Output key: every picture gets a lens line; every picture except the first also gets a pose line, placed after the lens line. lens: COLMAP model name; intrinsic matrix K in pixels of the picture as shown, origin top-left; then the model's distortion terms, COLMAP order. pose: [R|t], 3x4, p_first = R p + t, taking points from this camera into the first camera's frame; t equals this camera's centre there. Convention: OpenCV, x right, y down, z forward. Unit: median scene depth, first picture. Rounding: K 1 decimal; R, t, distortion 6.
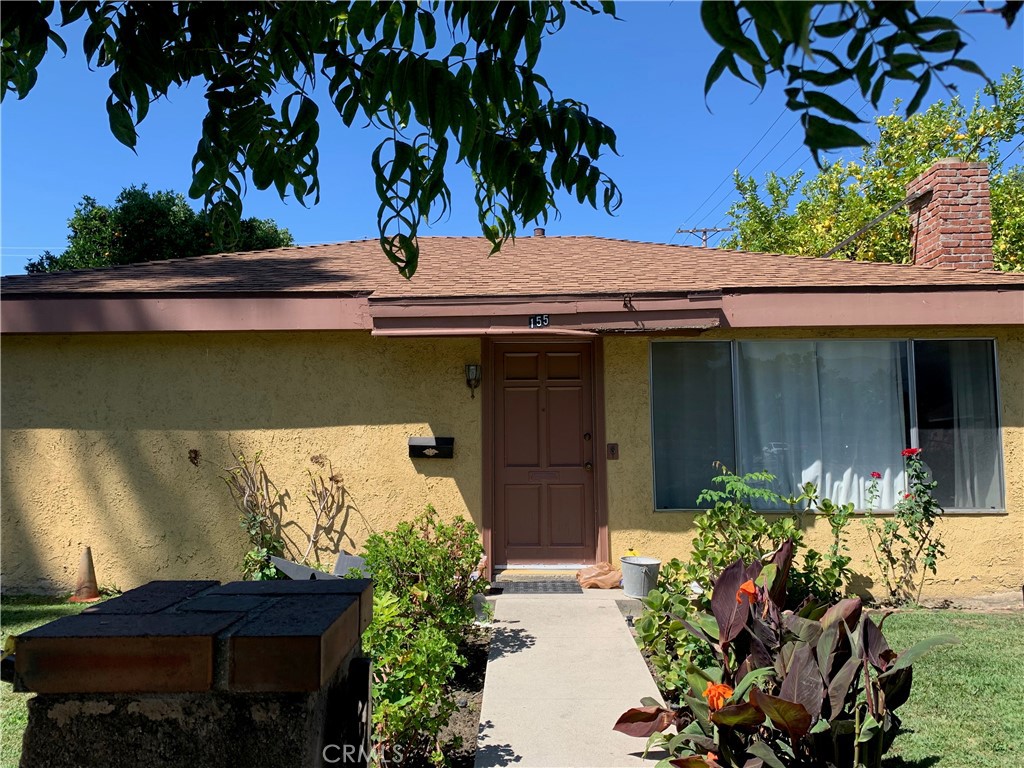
lens RADIAL K [[782.9, 0, 517.2], [0, 782.9, 377.5], [0, 0, 1]] dist [0.126142, -0.254158]
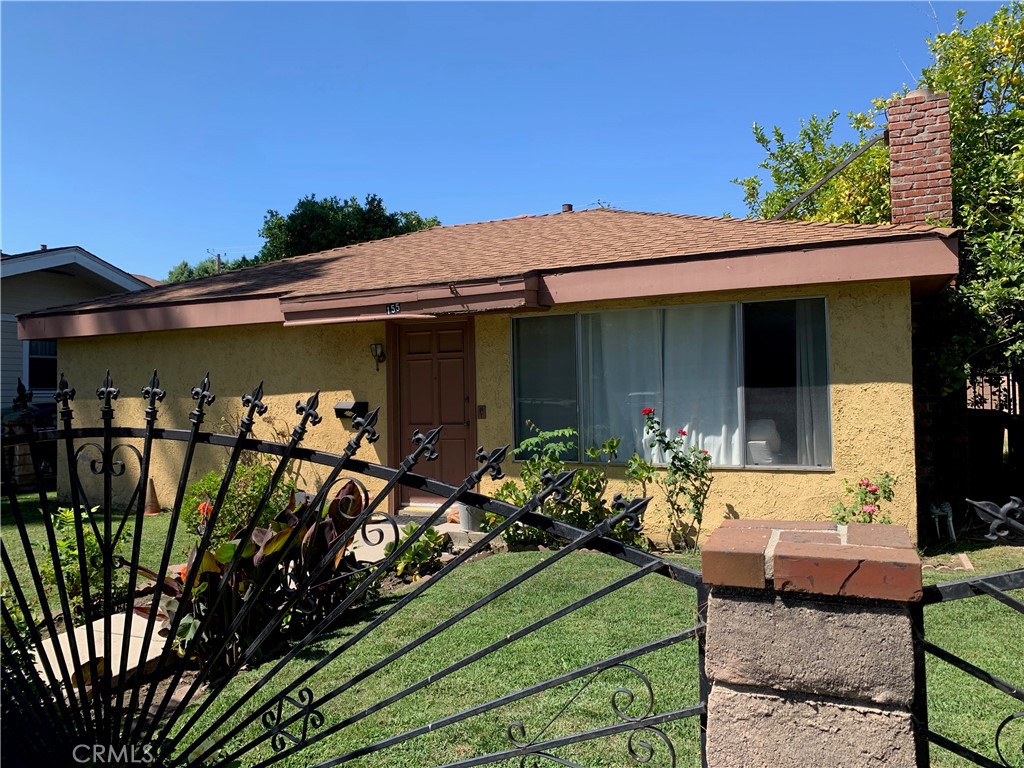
lens RADIAL K [[782.9, 0, 517.2], [0, 782.9, 377.5], [0, 0, 1]] dist [0.126142, -0.254158]
pose [[0.922493, -0.022481, -0.385359, 0.629241], [0.045847, 0.997617, 0.051553, -0.016698], [0.383281, -0.065225, 0.921326, -0.071502]]
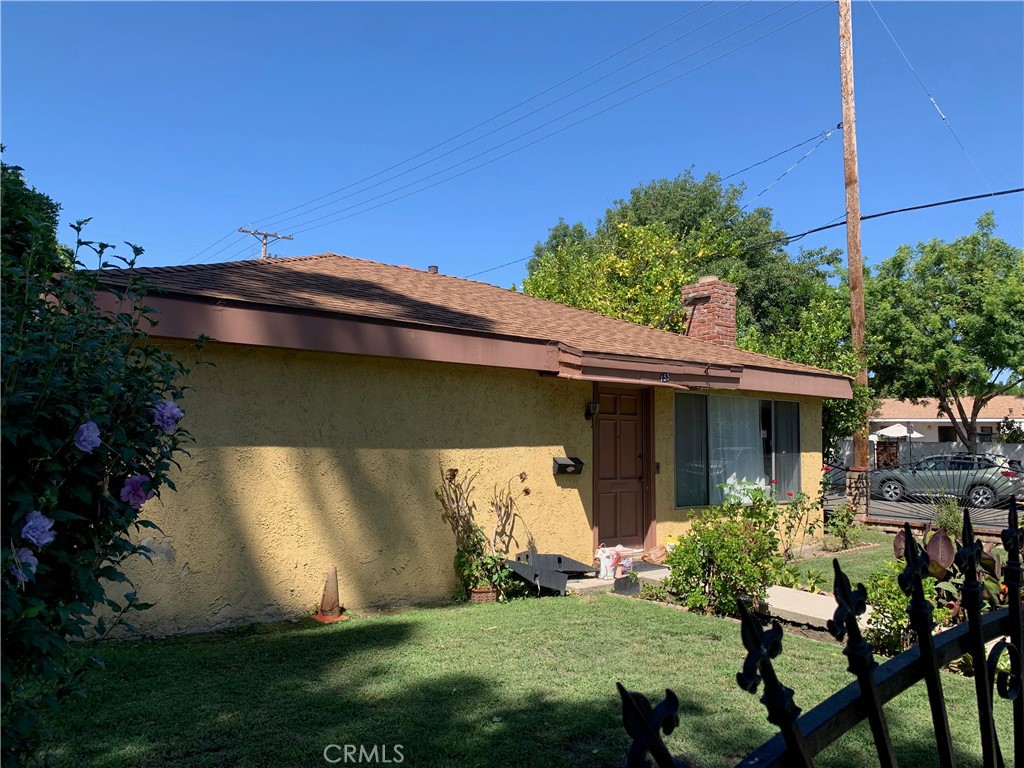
lens RADIAL K [[782.9, 0, 517.2], [0, 782.9, 377.5], [0, 0, 1]] dist [0.126142, -0.254158]
pose [[0.756555, 0.069235, 0.650255, -1.006232], [-0.071606, 0.997171, -0.022861, -0.018396], [-0.649998, -0.029267, 0.759372, 0.087426]]
